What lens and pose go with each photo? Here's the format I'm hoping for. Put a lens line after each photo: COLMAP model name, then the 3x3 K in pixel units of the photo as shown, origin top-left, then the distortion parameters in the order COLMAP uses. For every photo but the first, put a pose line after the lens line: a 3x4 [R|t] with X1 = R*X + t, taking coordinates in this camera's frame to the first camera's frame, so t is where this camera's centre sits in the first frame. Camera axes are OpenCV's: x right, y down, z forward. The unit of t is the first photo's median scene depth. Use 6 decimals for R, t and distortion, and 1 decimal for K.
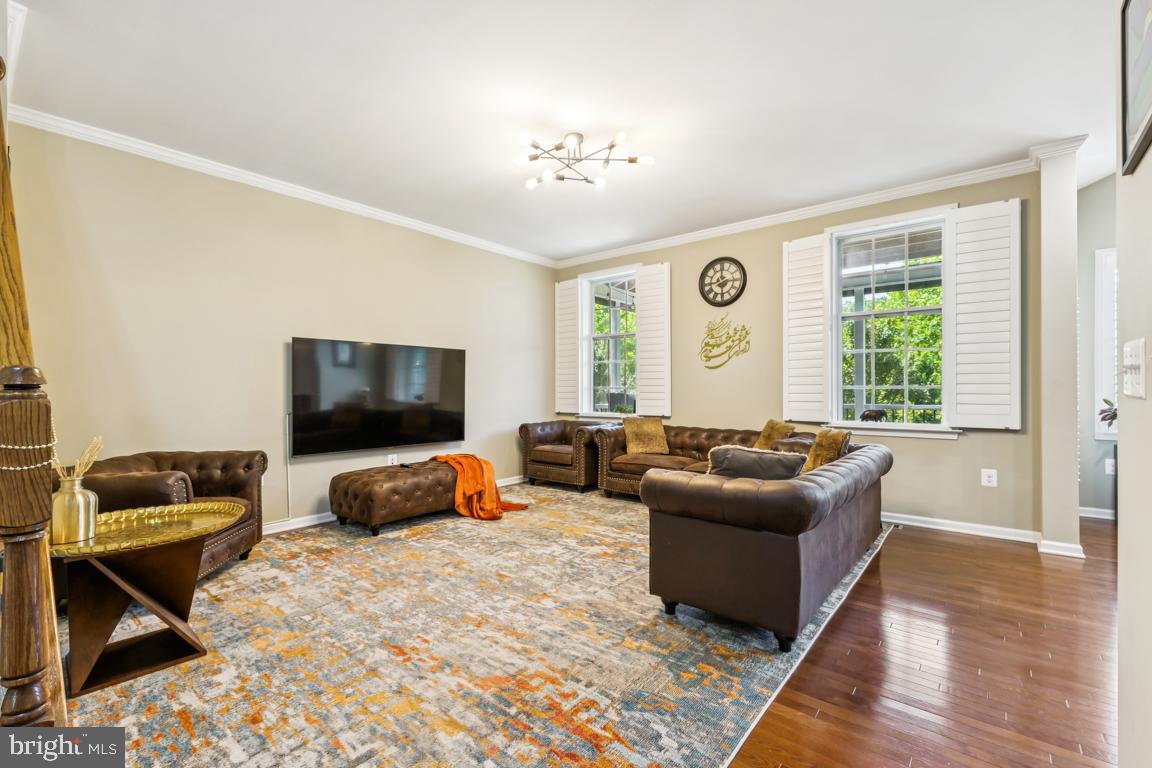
lens RADIAL K [[506.5, 0, 579.0], [0, 506.5, 385.6], [0, 0, 1]] dist [0.010531, 0.000288]
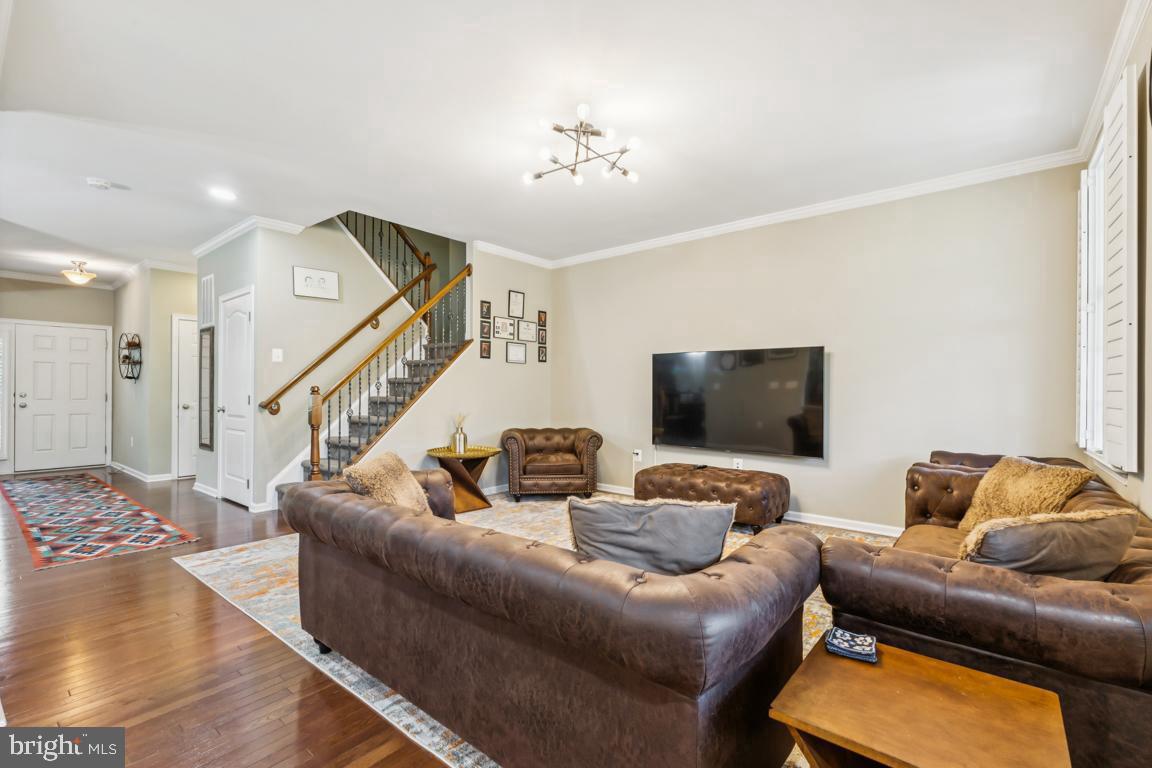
lens RADIAL K [[503.1, 0, 580.3], [0, 503.1, 391.5], [0, 0, 1]] dist [0.025070, 0.000313]
pose [[0.005026, 0.001260, -0.999987, 0.953470], [0.000519, 0.999999, 0.001263, 0.000079], [0.999987, -0.000525, 0.005025, 1.014983]]
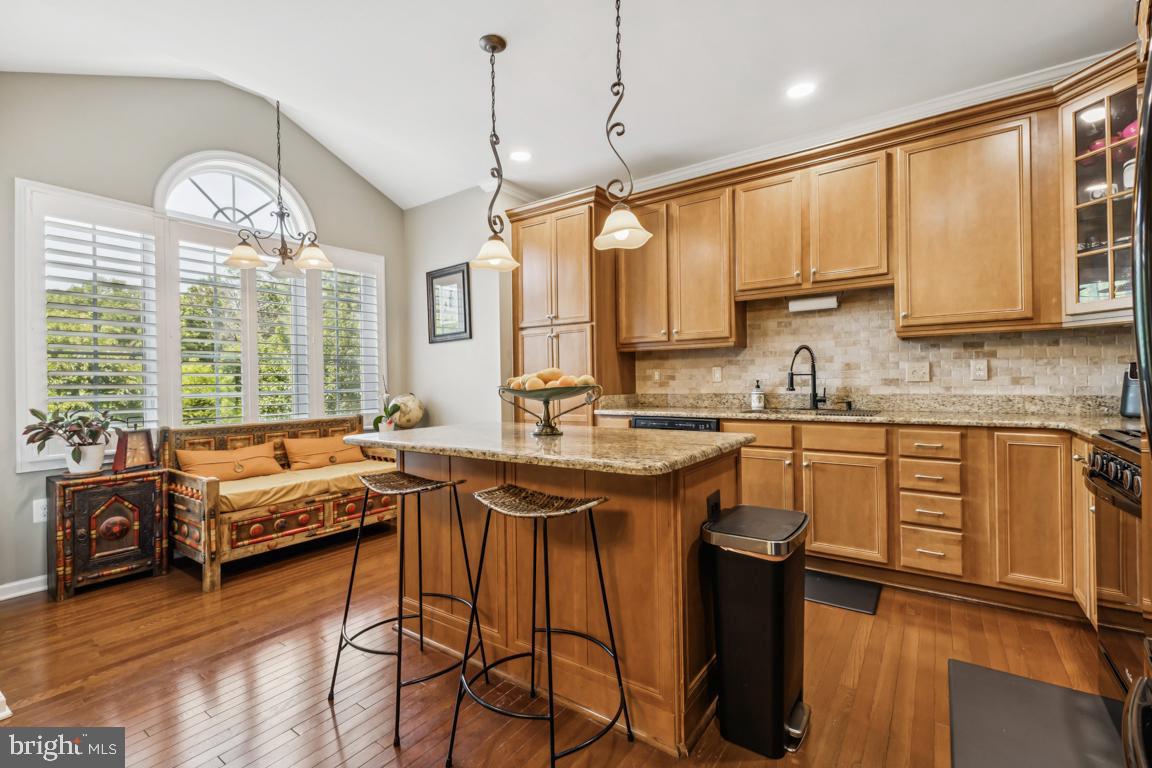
lens RADIAL K [[511.9, 0, 575.0], [0, 511.9, 380.7], [0, 0, 1]] dist [0.012002, -0.000157]
pose [[-0.067726, 0.003631, 0.997697, 0.425048], [0.009349, 0.999952, -0.003004, -0.001709], [-0.997660, 0.009124, -0.067756, 0.469848]]
